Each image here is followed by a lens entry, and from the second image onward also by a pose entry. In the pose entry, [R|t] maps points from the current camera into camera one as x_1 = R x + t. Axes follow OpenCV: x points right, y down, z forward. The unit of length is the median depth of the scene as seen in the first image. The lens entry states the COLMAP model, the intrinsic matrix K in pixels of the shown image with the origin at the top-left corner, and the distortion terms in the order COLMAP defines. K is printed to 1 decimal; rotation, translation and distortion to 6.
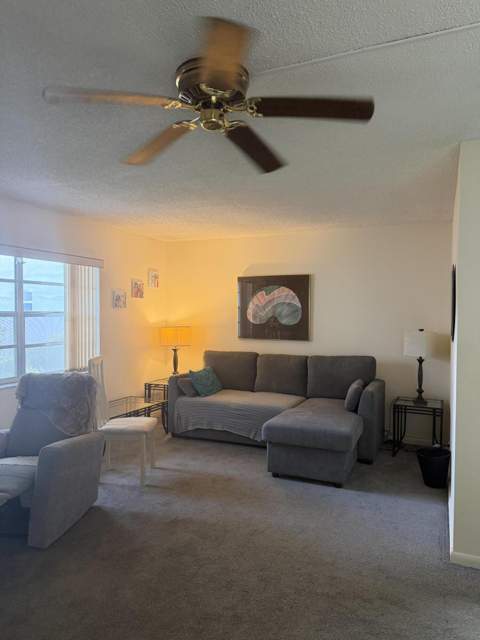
lens RADIAL K [[446.2, 0, 240.0], [0, 446.2, 320.0], [0, 0, 1]] dist [0.147198, -0.226733]
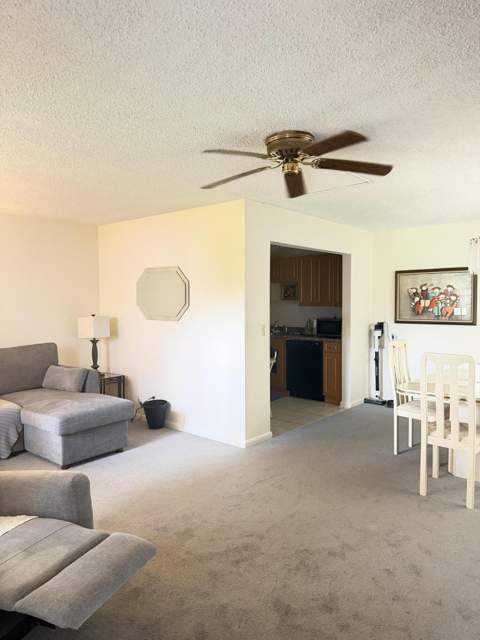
lens RADIAL K [[452.8, 0, 240.5], [0, 452.8, 321.3], [0, 0, 1]] dist [0.068374, -0.067300]
pose [[0.298168, -0.046400, 0.953385, -0.515364], [0.027345, 0.998823, 0.040059, 0.000350], [-0.954121, 0.014126, 0.299086, 0.239234]]
